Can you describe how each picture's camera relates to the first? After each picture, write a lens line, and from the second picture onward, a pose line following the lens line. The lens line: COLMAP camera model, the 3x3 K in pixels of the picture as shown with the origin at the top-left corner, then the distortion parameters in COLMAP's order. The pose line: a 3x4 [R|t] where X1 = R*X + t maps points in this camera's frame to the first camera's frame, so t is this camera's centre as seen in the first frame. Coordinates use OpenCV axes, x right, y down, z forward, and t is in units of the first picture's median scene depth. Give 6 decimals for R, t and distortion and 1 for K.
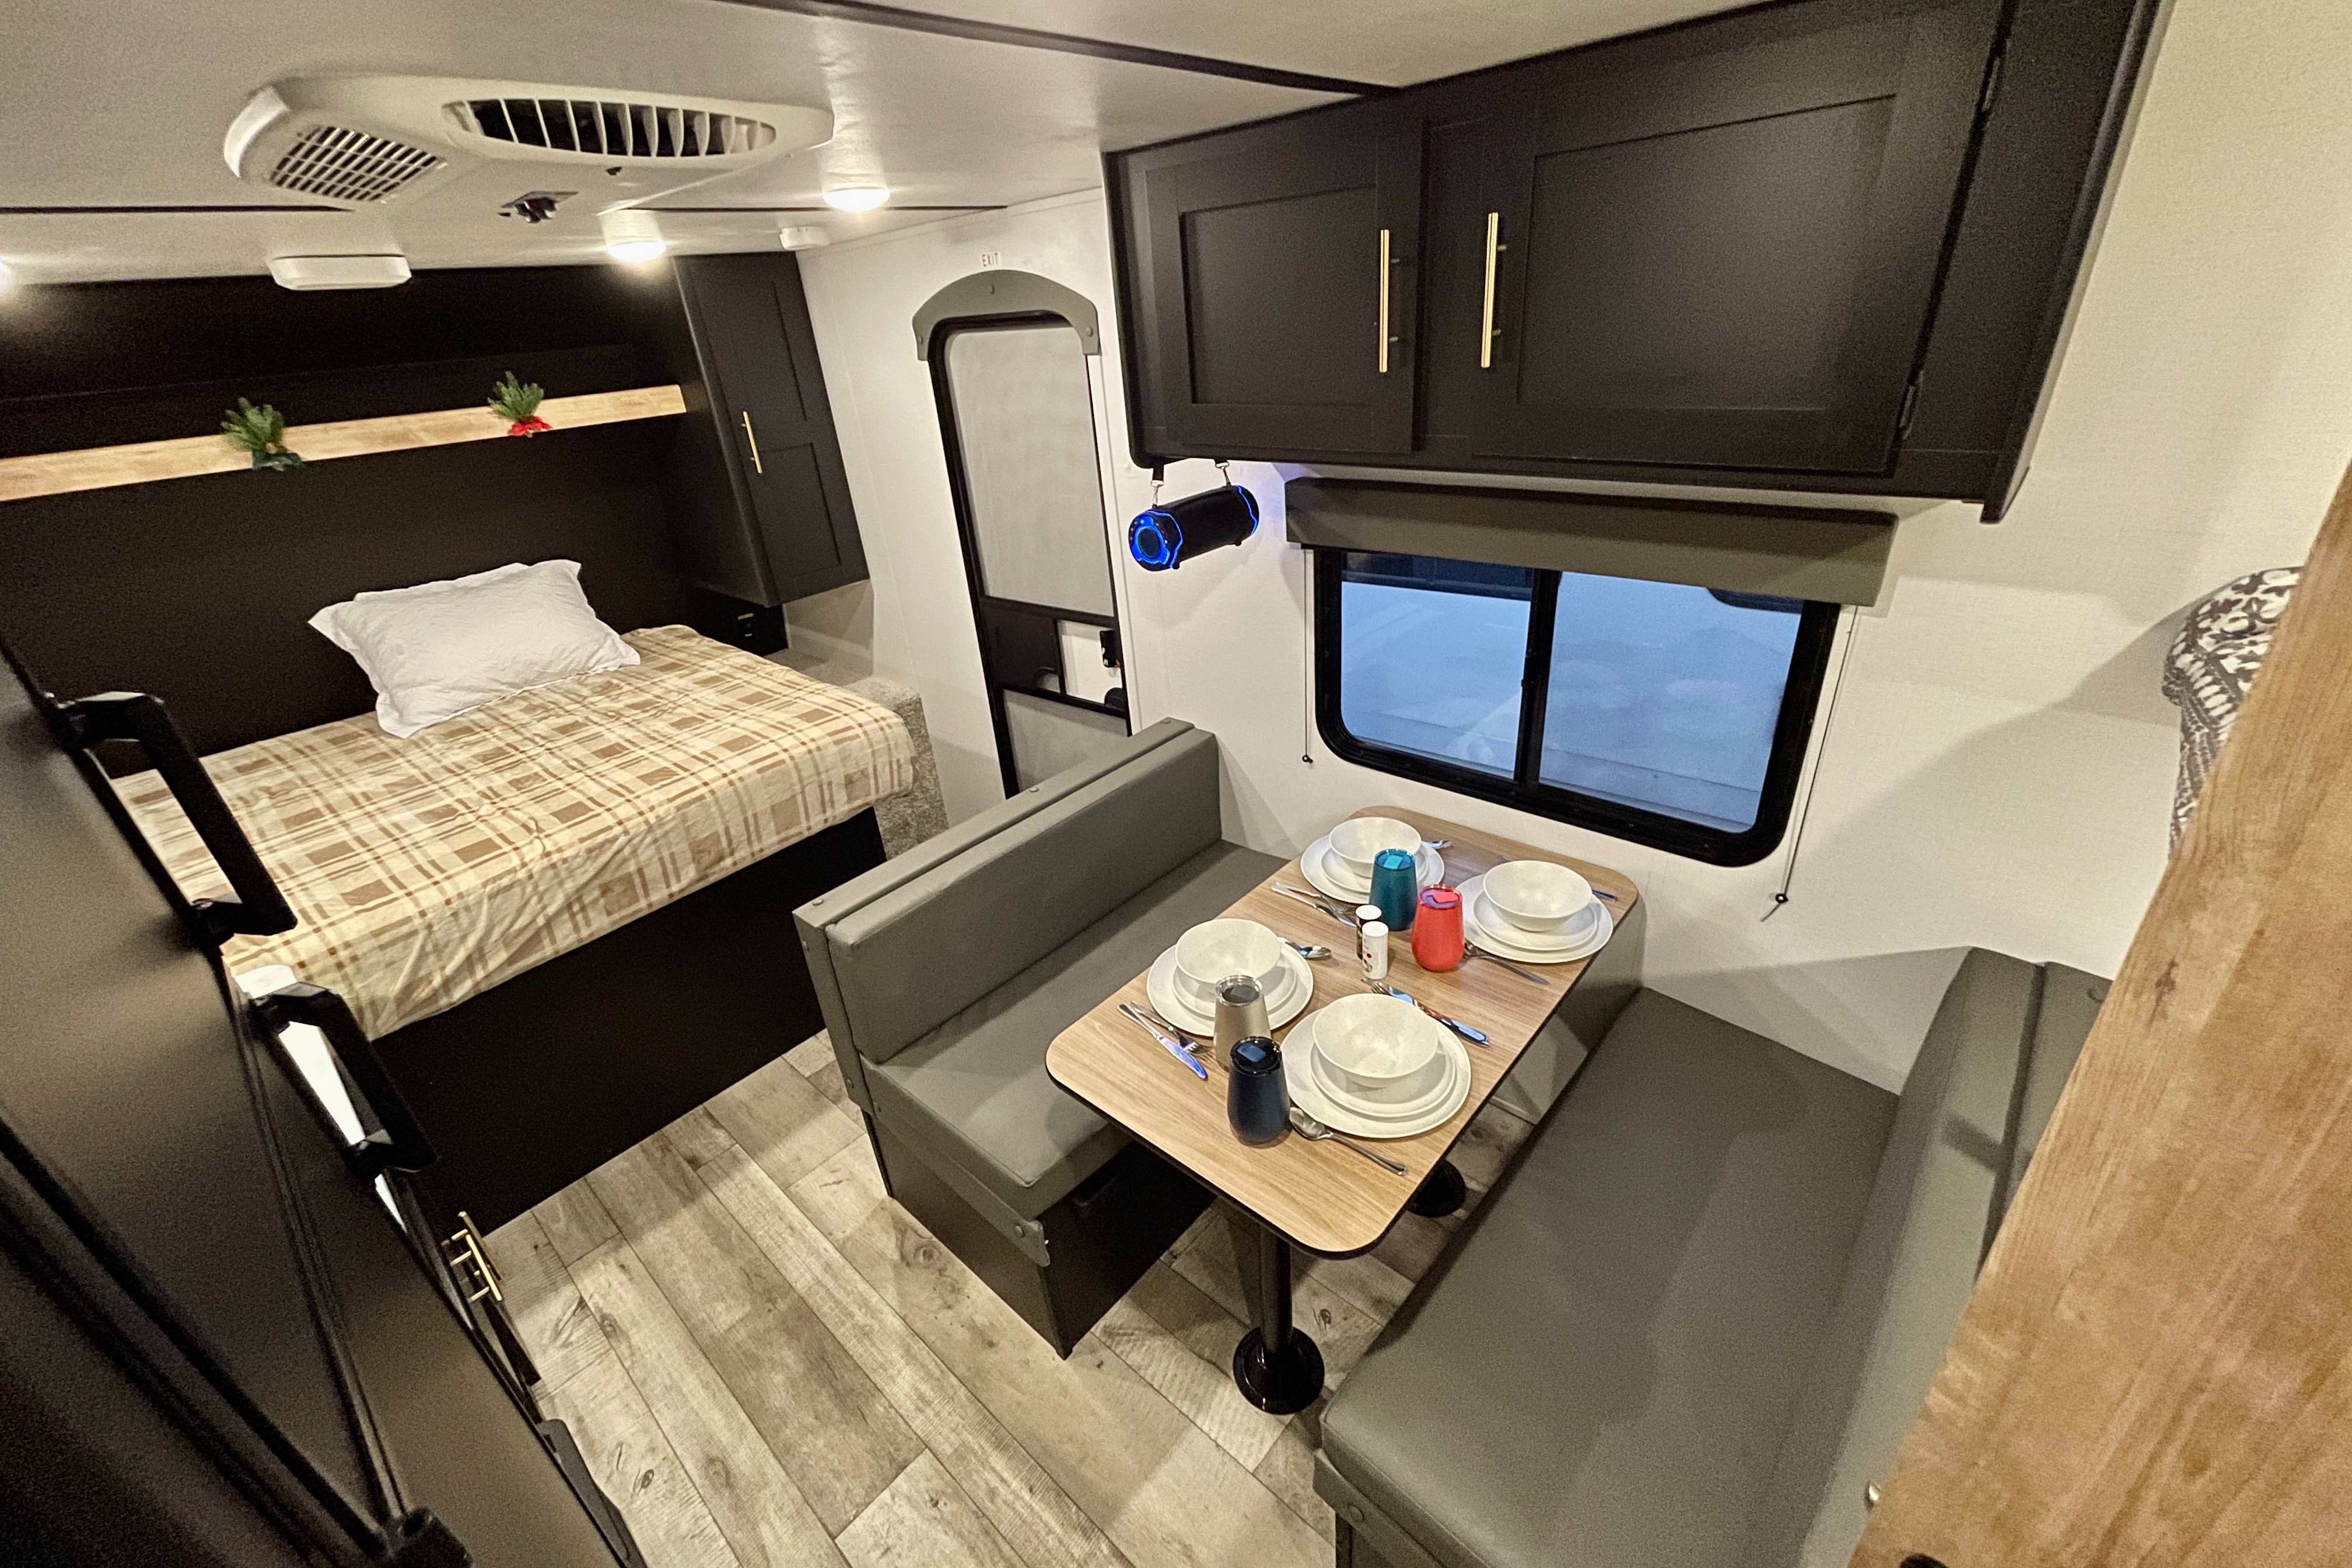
lens RADIAL K [[946.1, 0, 1171.6], [0, 946.1, 789.0], [0, 0, 1]] dist [-0.003650, 0.001966]
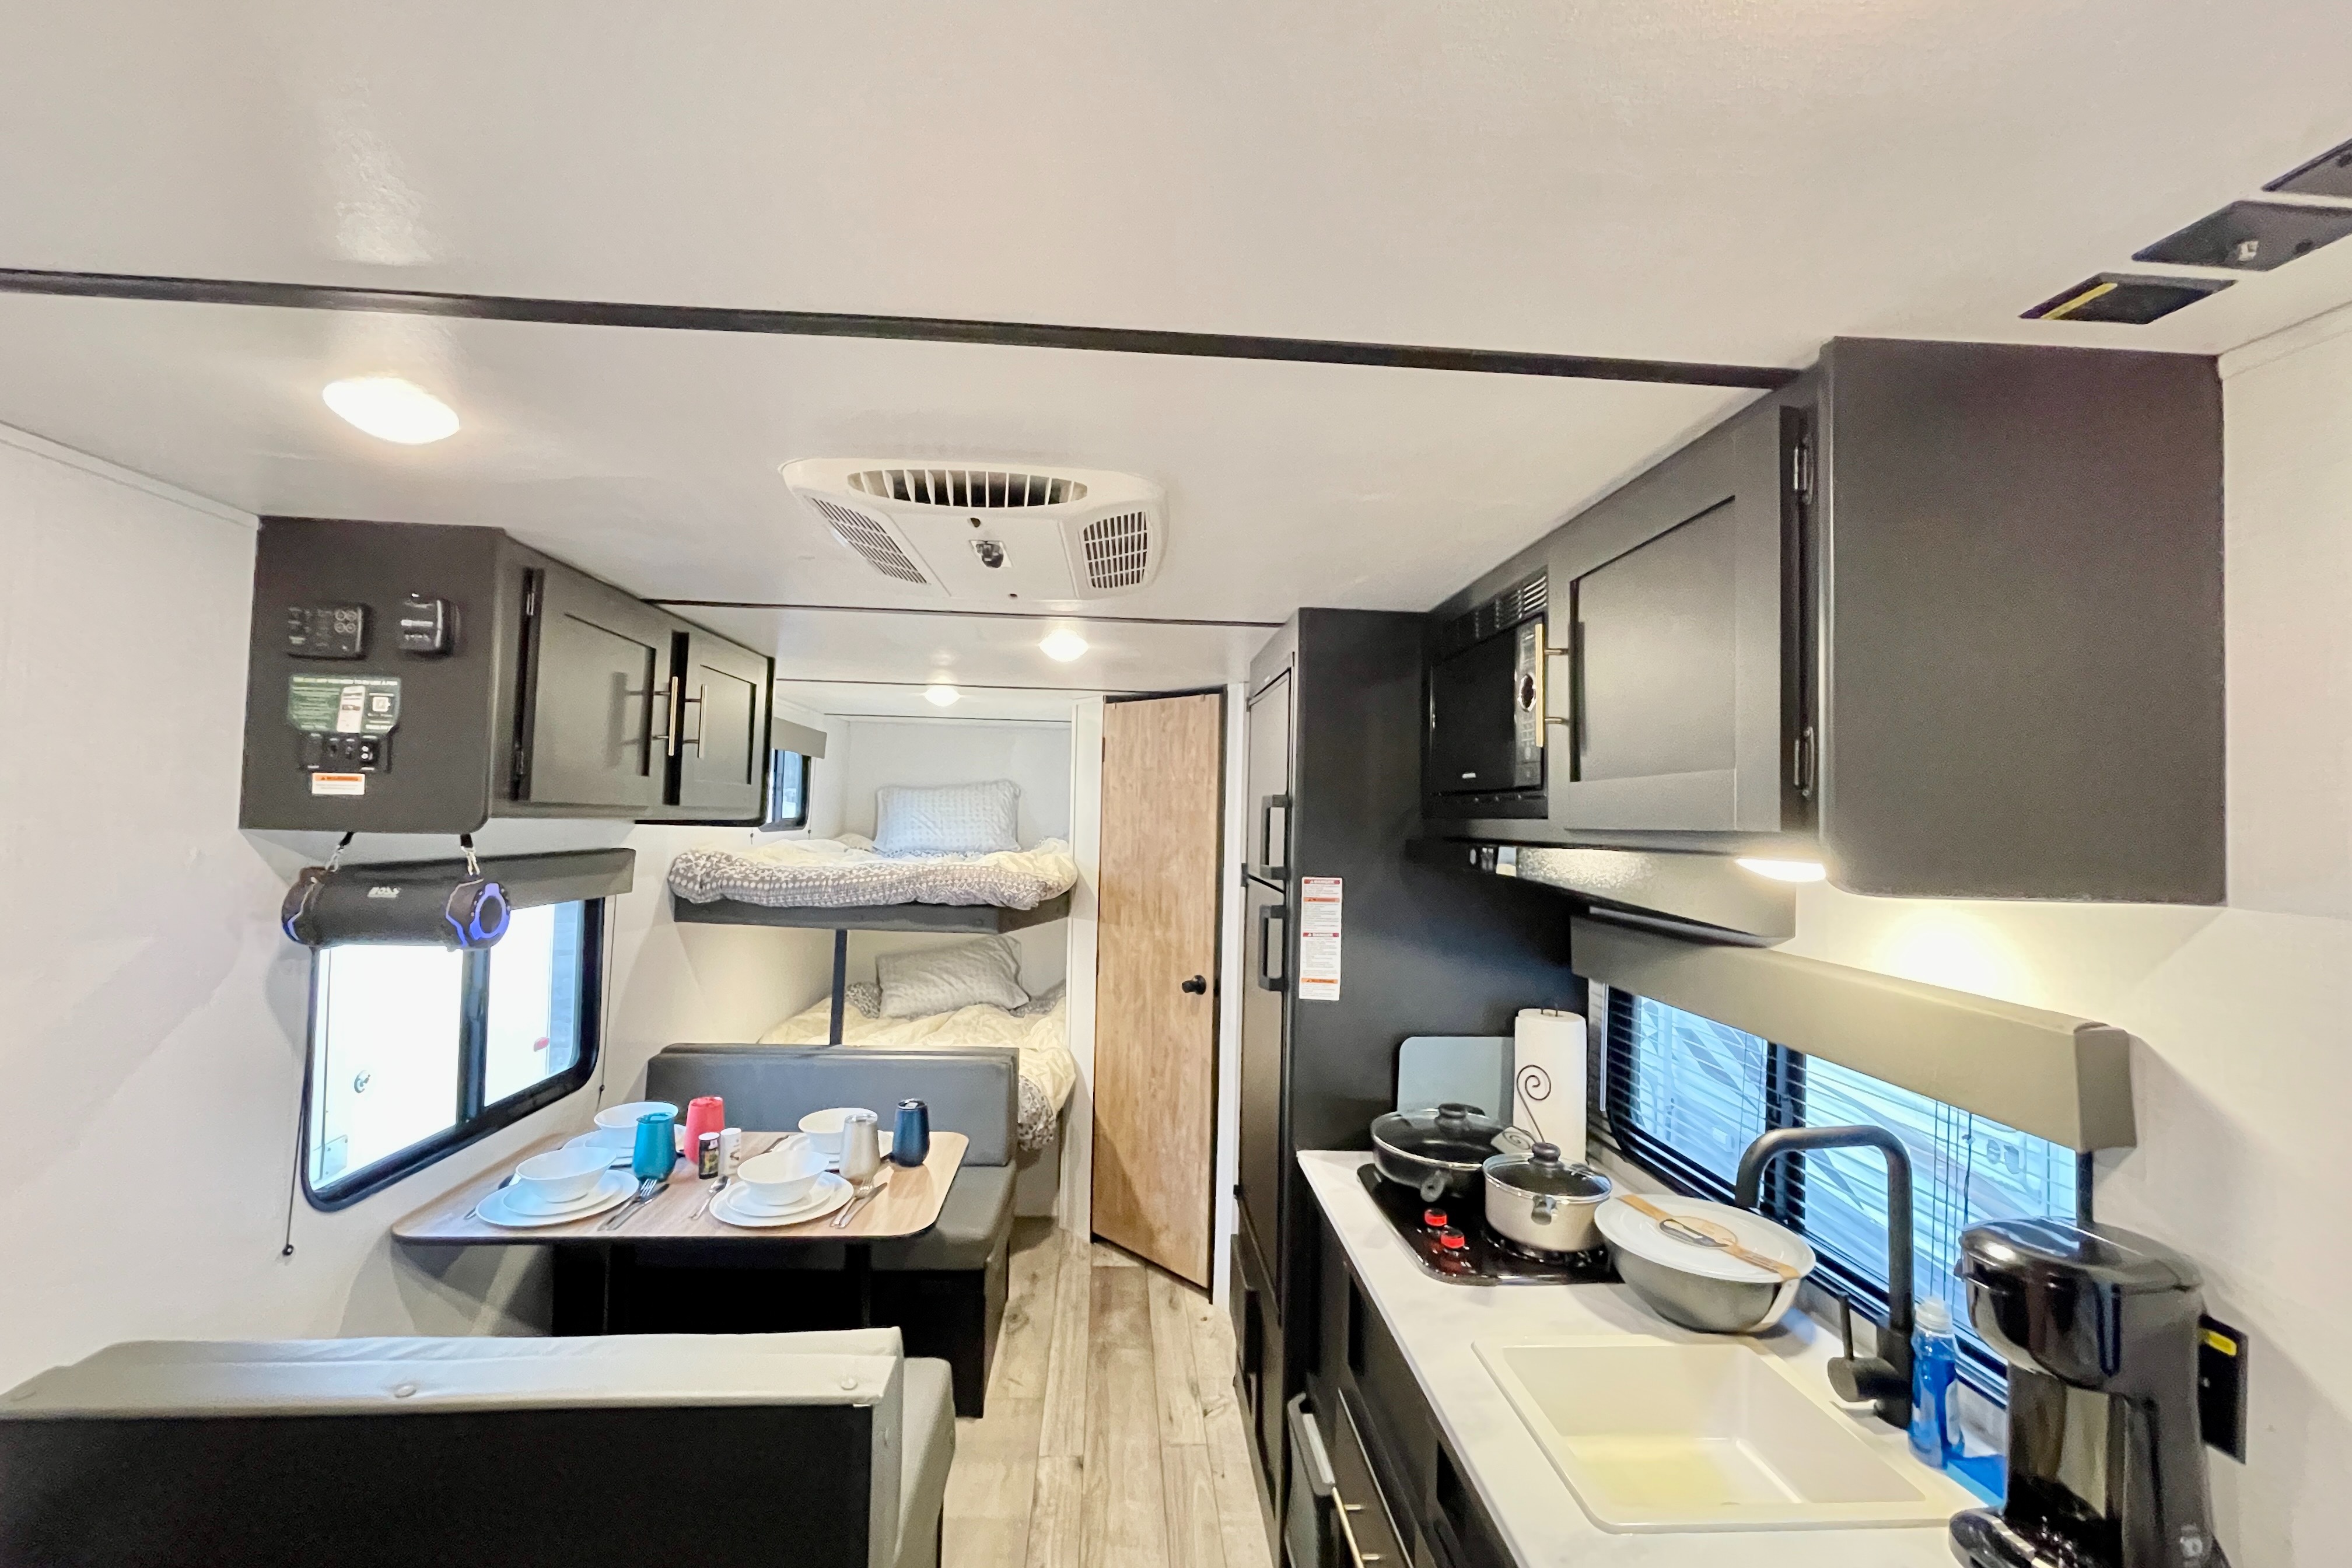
lens RADIAL K [[946.1, 0, 1173.2], [0, 946.1, 784.6], [0, 0, 1]] dist [-0.003650, 0.001966]
pose [[-0.717847, 0.081624, 0.691399, -1.331510], [0.336354, 0.910172, 0.241769, -0.456395], [-0.609558, 0.406109, -0.680819, 1.343428]]
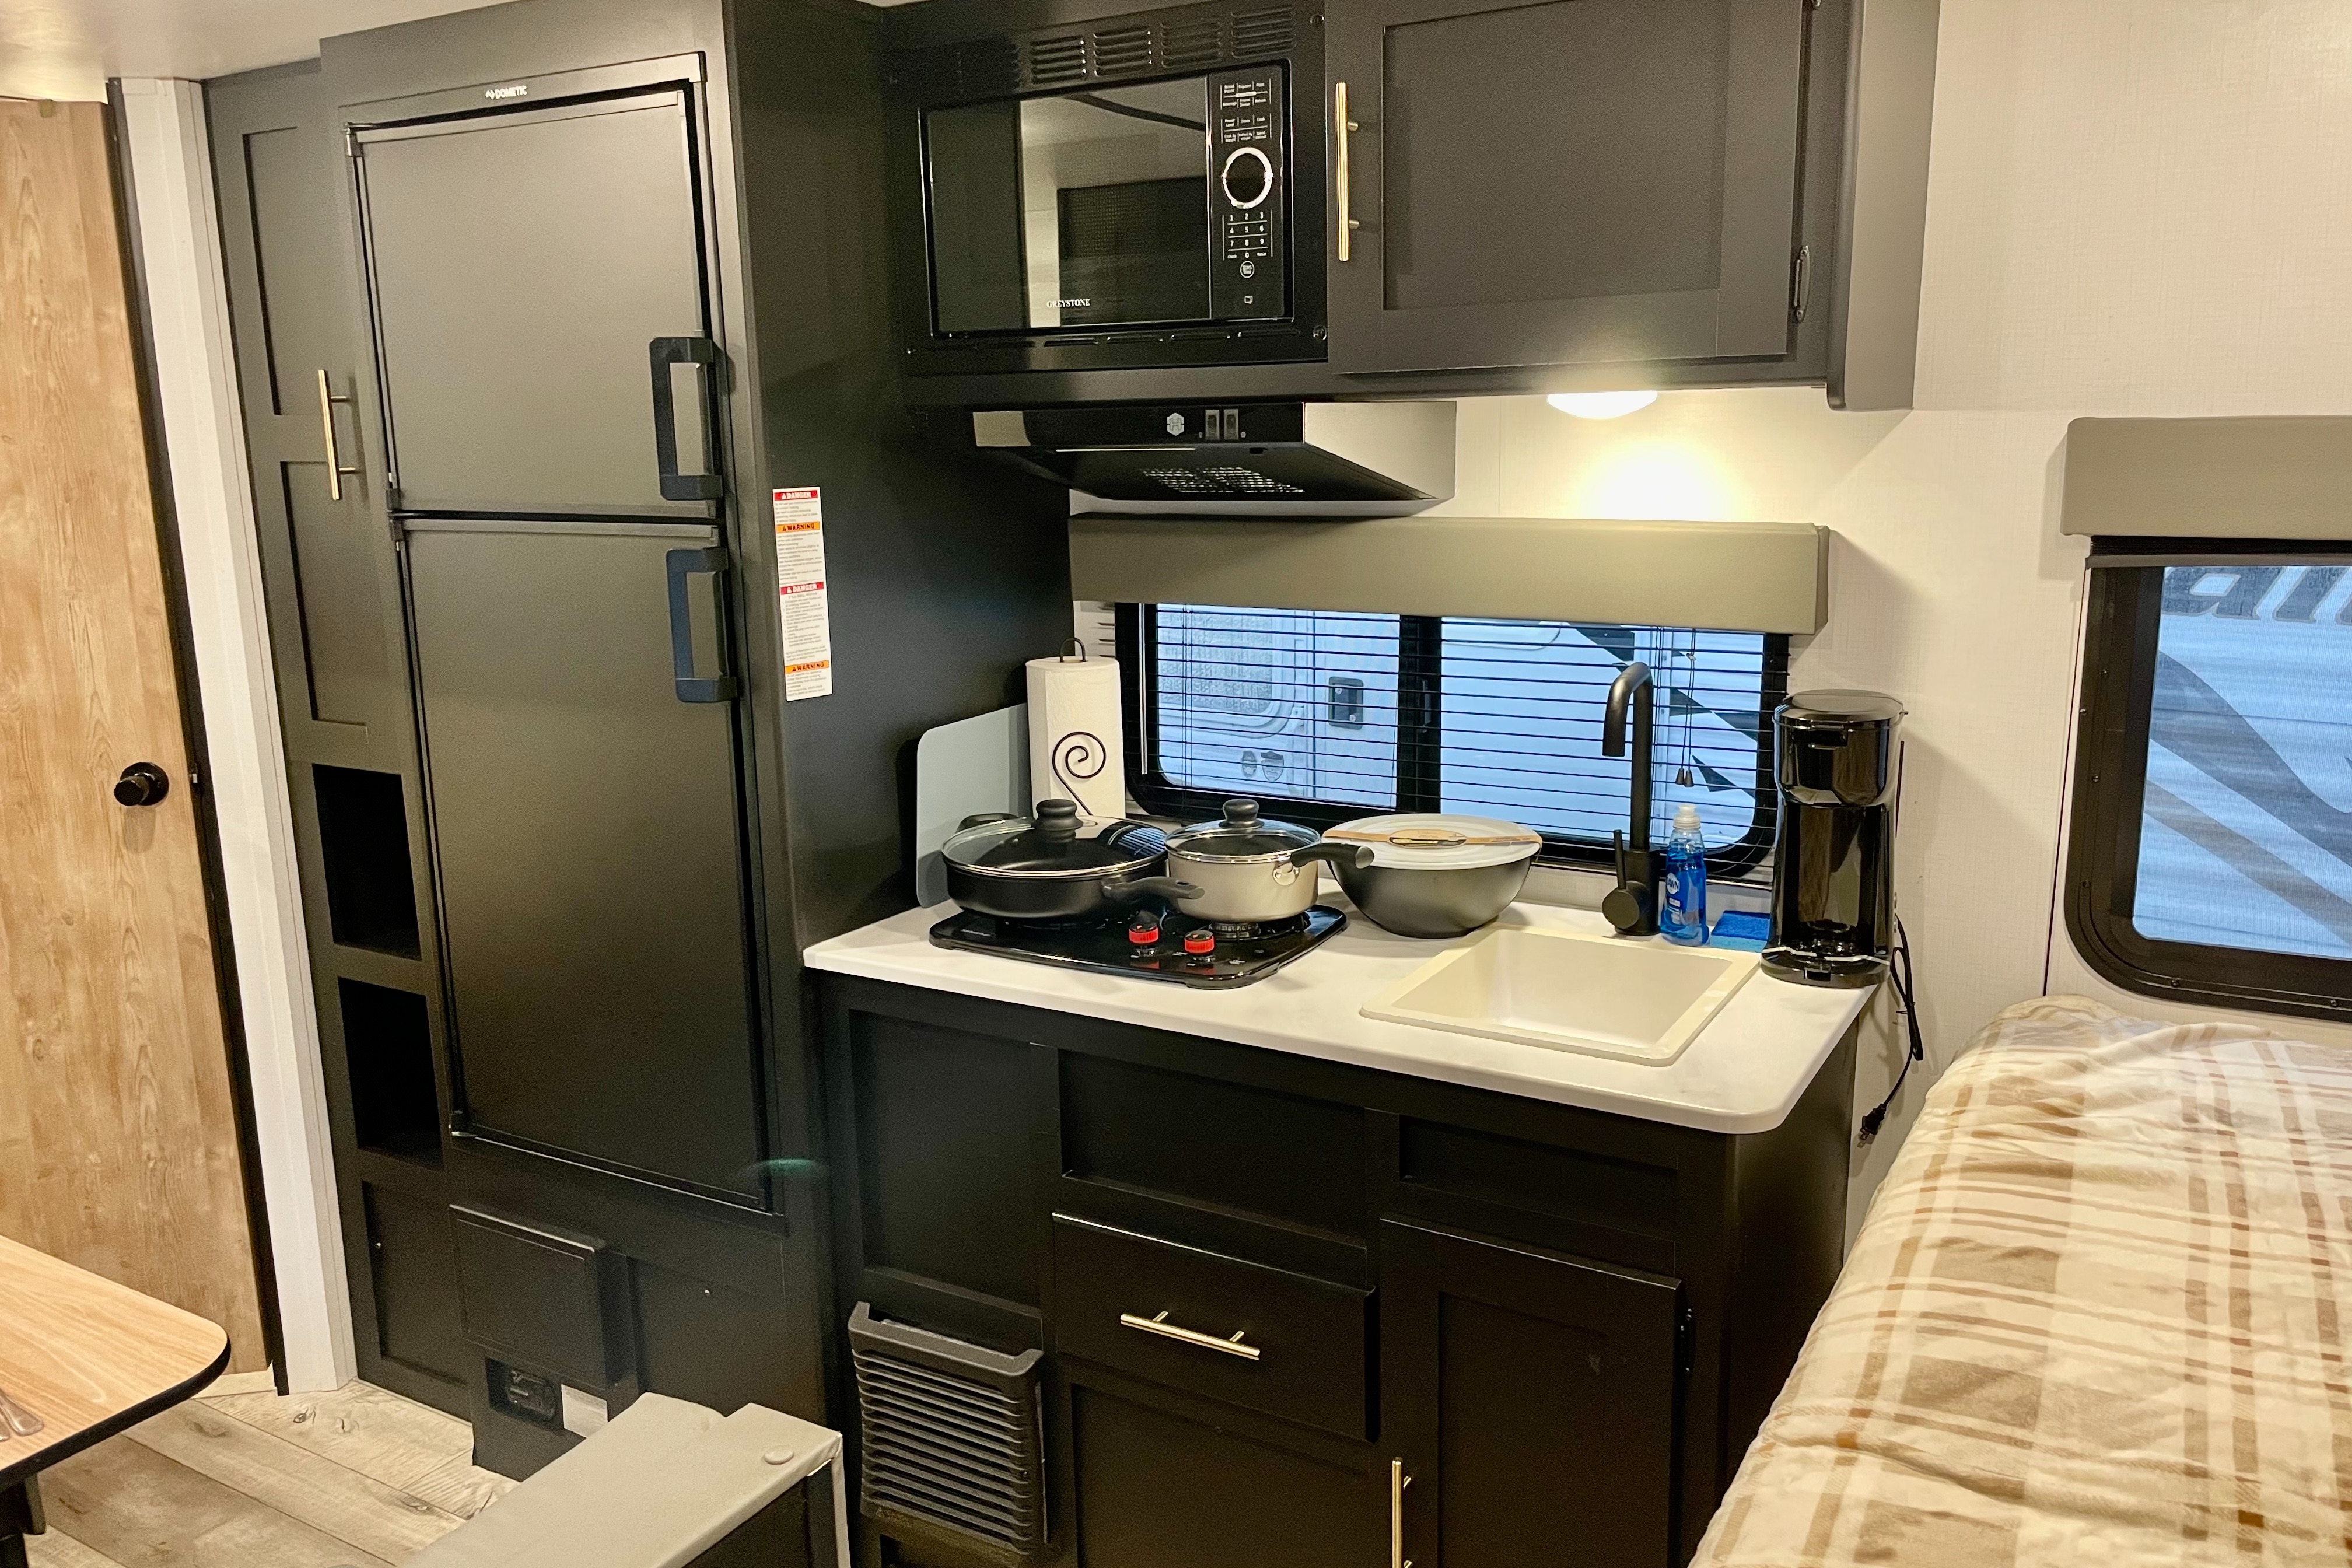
lens RADIAL K [[1786.2, 0, 1191.9], [0, 1786.2, 769.2], [0, 0, 1]] dist [0.093112, -0.125389]
pose [[-0.975450, 0.135588, -0.173533, -0.848916], [-0.000774, 0.785876, 0.618384, -0.587098], [0.220221, 0.603336, -0.766478, 1.556746]]
